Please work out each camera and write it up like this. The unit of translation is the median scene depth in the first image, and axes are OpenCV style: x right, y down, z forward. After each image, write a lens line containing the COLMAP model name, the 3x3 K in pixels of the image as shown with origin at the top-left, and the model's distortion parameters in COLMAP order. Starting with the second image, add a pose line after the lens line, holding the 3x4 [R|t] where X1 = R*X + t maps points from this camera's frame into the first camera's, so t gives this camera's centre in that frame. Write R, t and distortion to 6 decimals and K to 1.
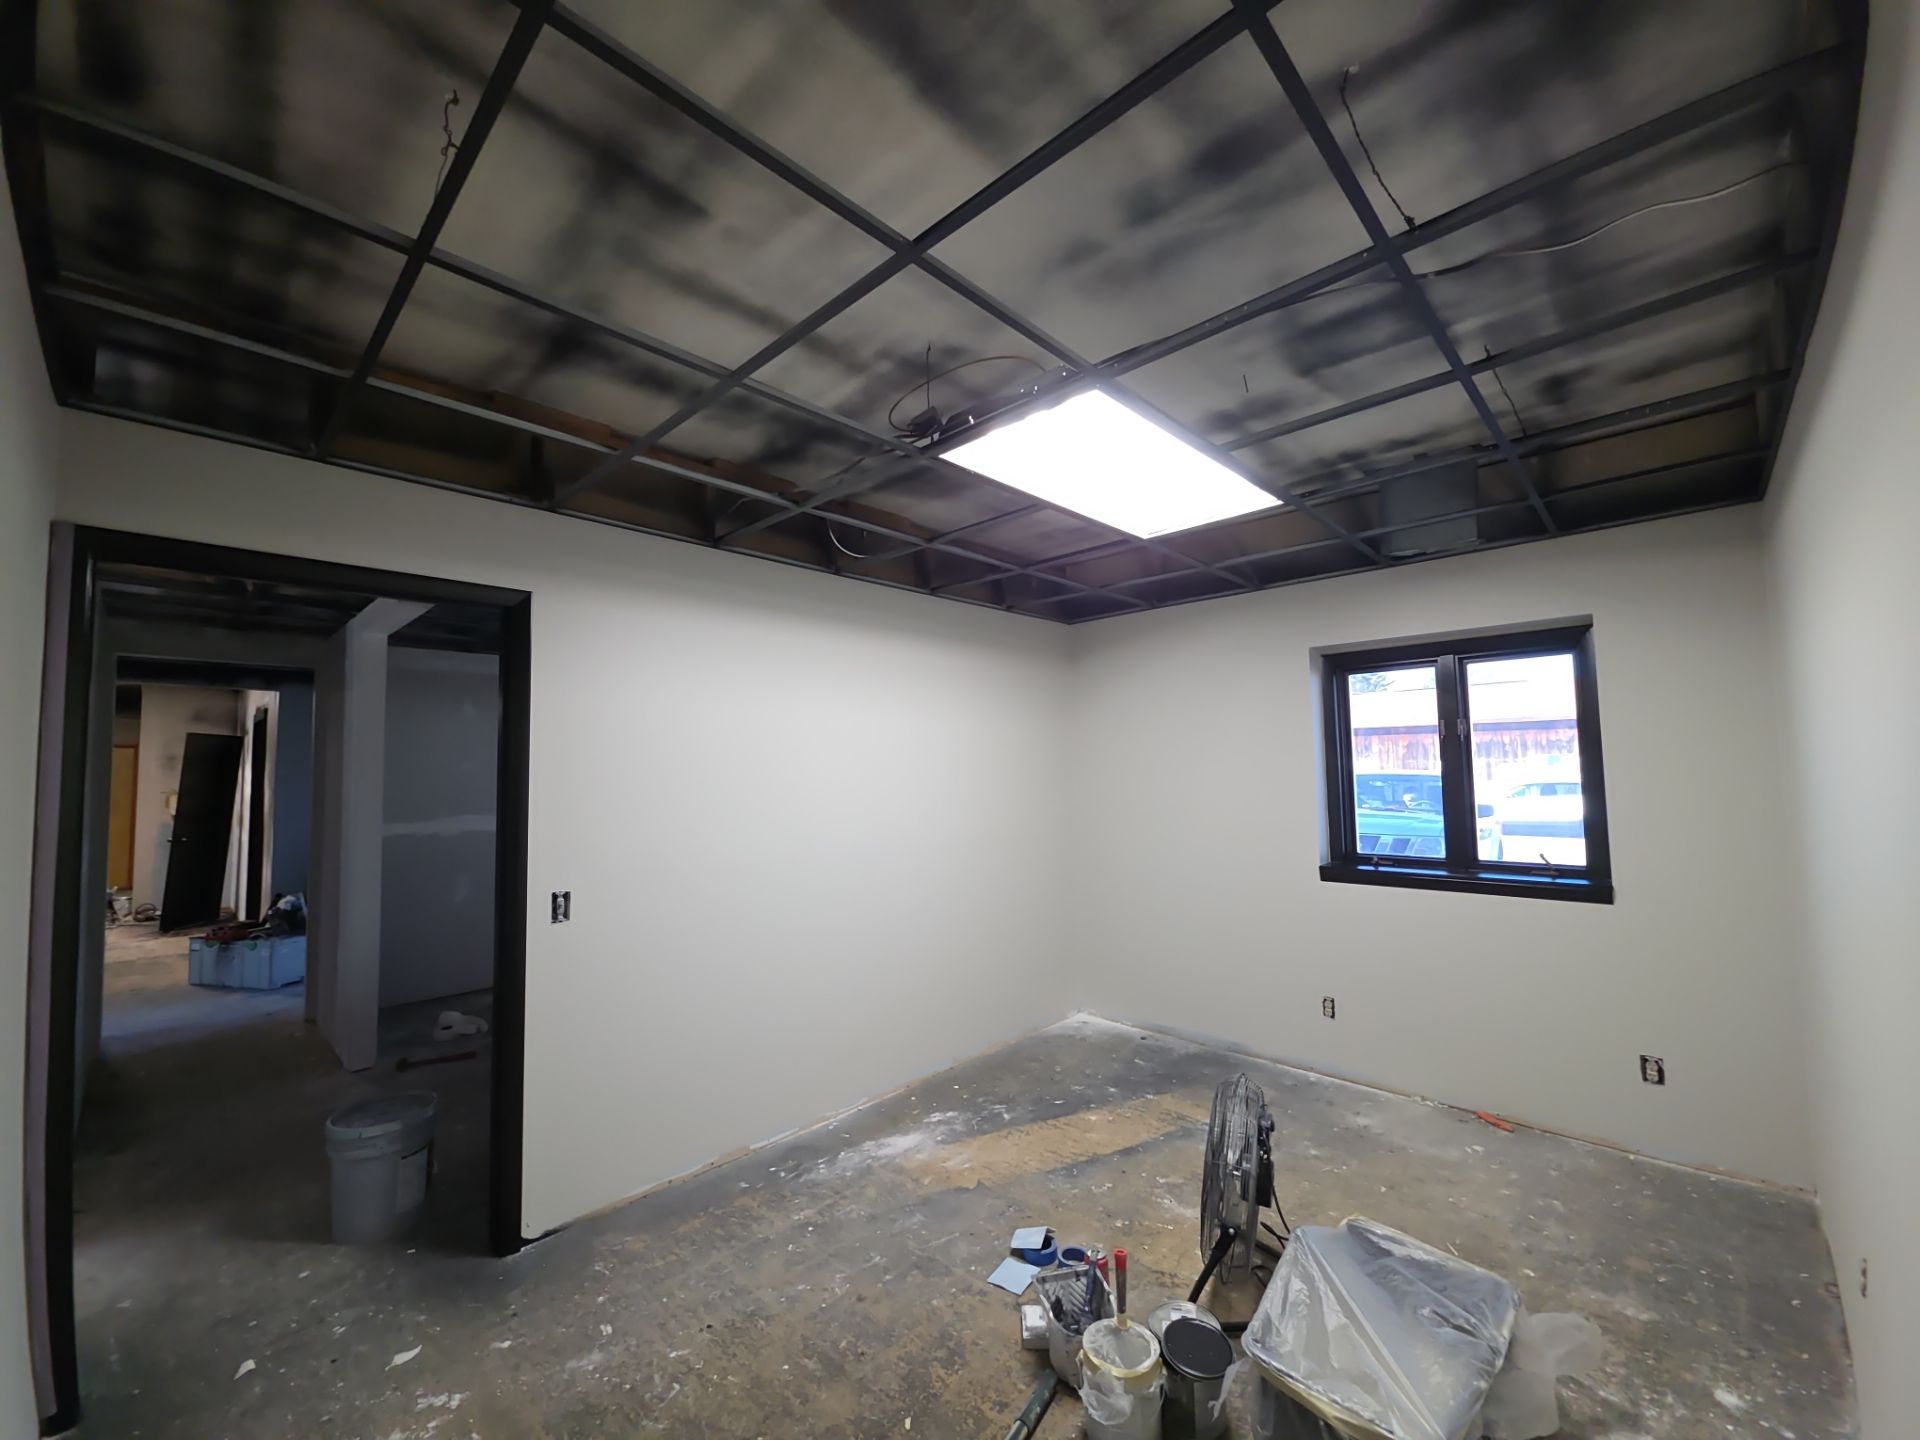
lens RADIAL K [[760.4, 0, 952.1], [0, 760.4, 731.0], [0, 0, 1]] dist [0.009665, -0.006685]
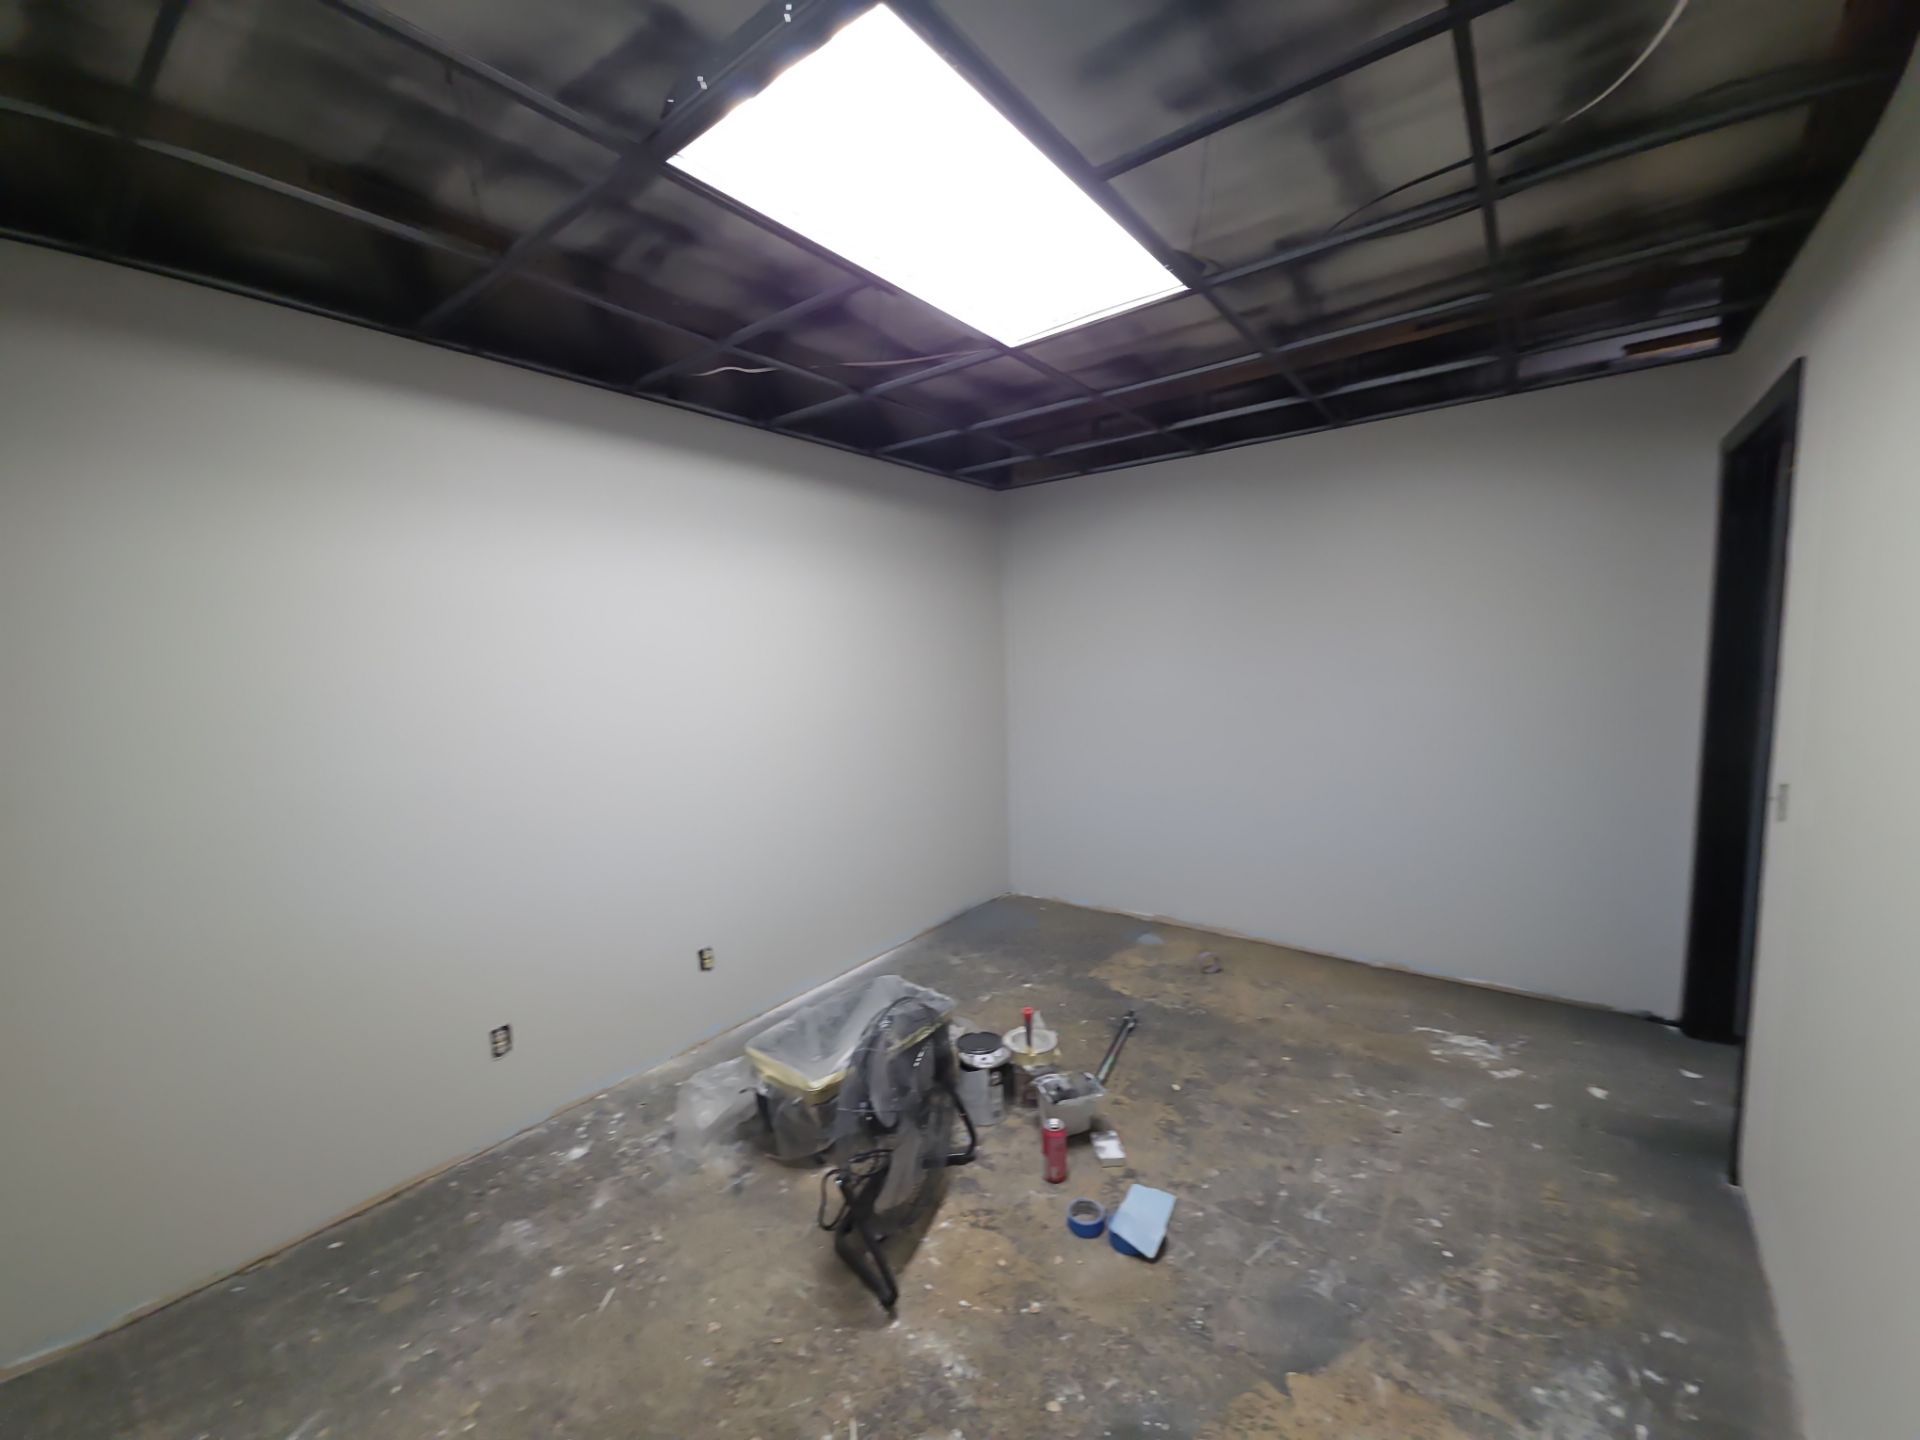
lens RADIAL K [[760.4, 0, 957.3], [0, 760.4, 734.6], [0, 0, 1]] dist [0.009665, -0.006685]
pose [[-0.991707, 0.063969, -0.111471, 0.325312], [0.057469, 0.996507, 0.060584, 0.081158], [0.114957, 0.053675, -0.991919, 1.612590]]
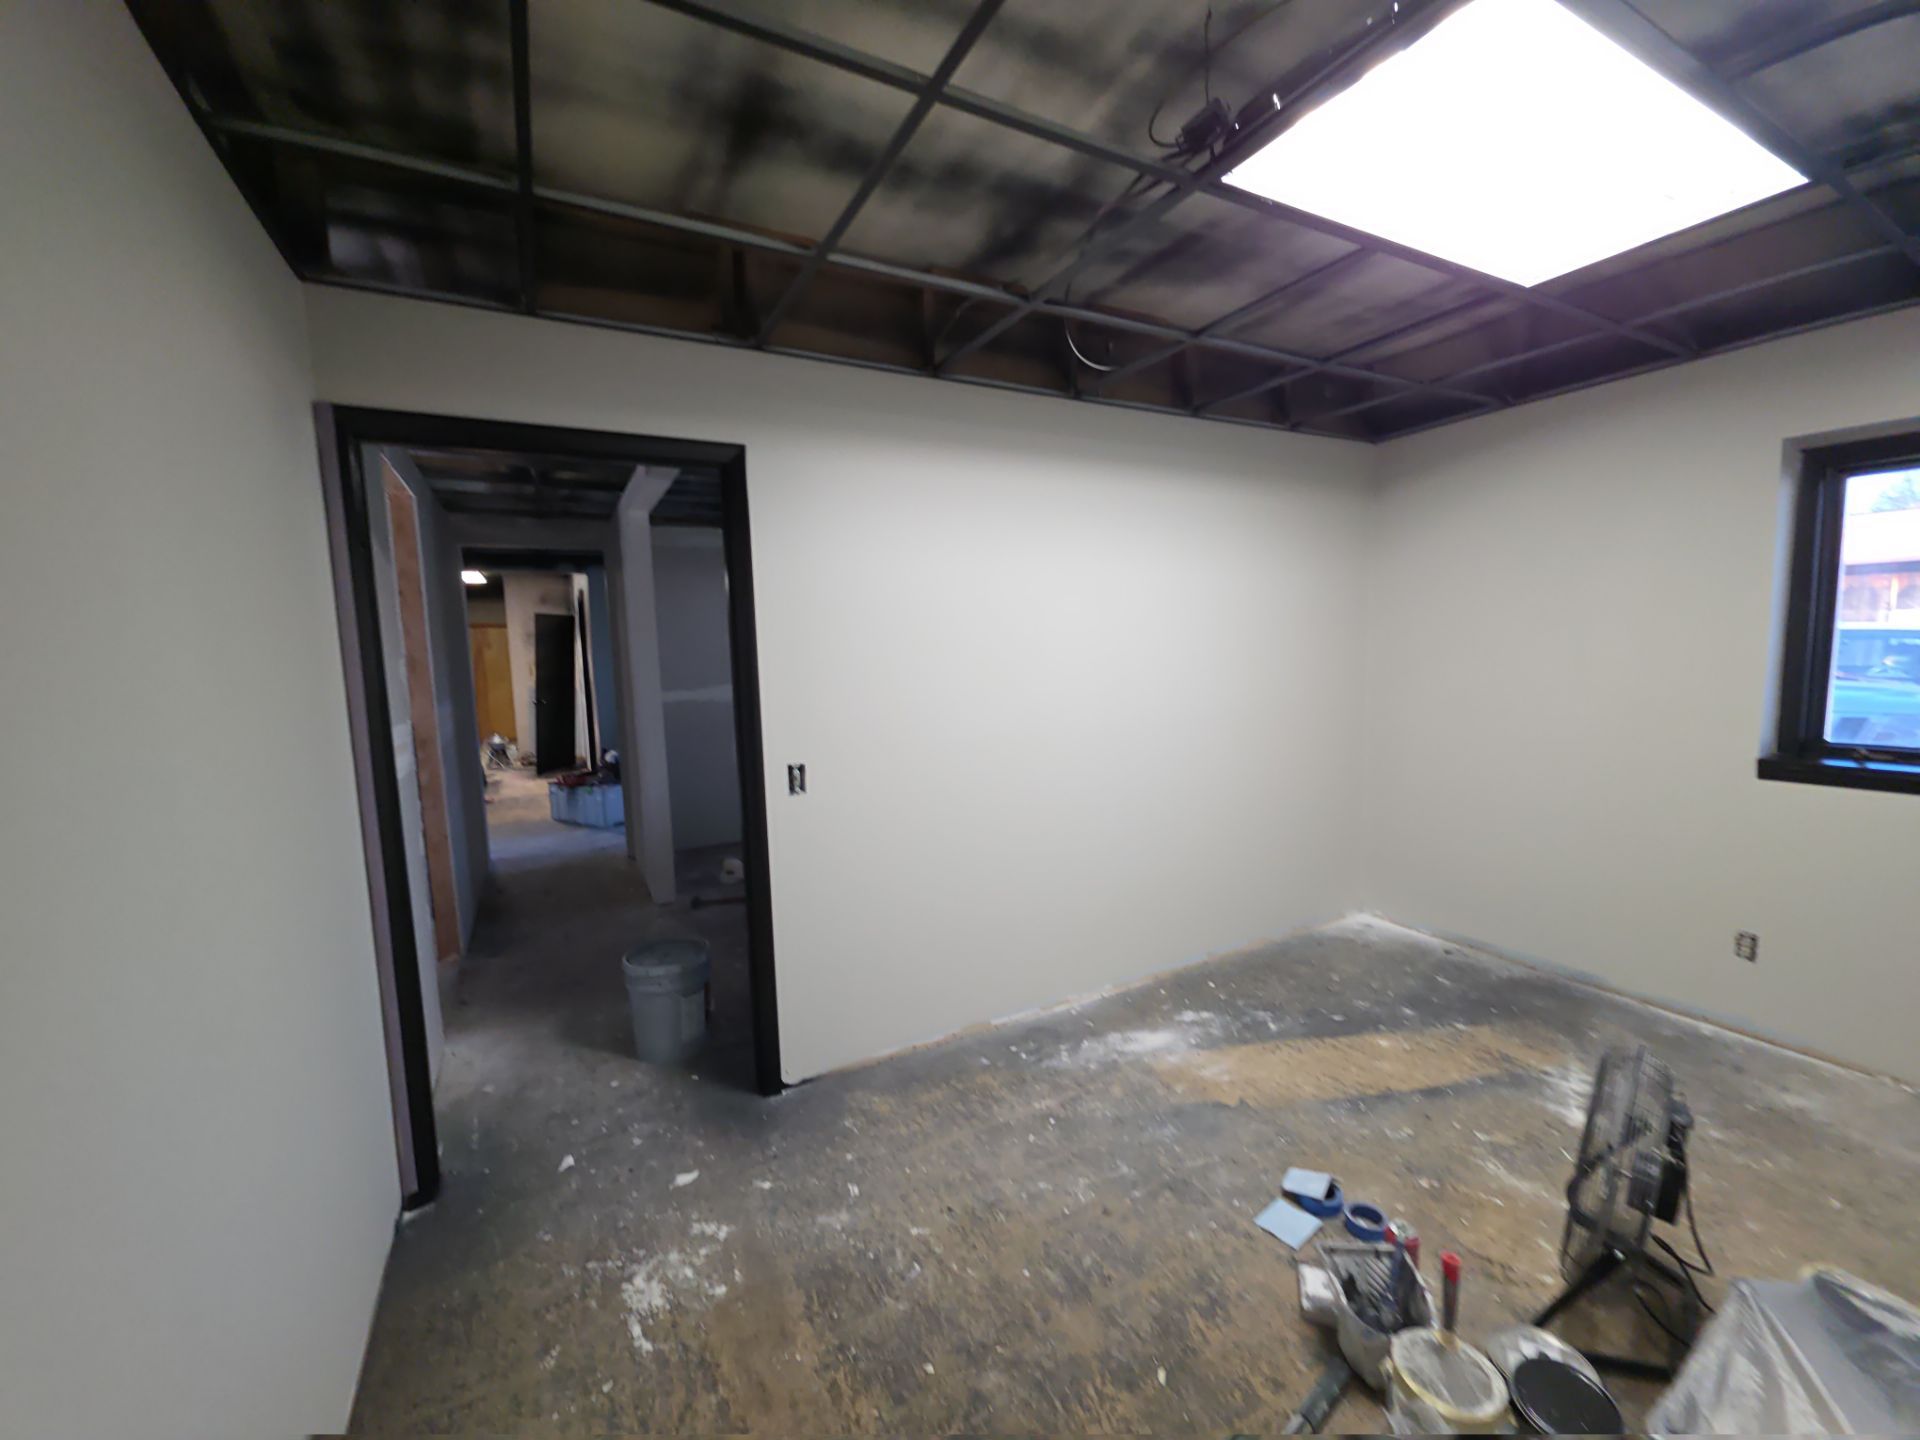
lens RADIAL K [[760.4, 0, 953.1], [0, 760.4, 728.9], [0, 0, 1]] dist [0.009665, -0.006685]
pose [[0.951693, 0.020883, -0.306342, -0.022498], [0.031885, 0.985570, 0.166240, 0.010707], [0.305393, -0.167977, 0.937293, 0.153436]]
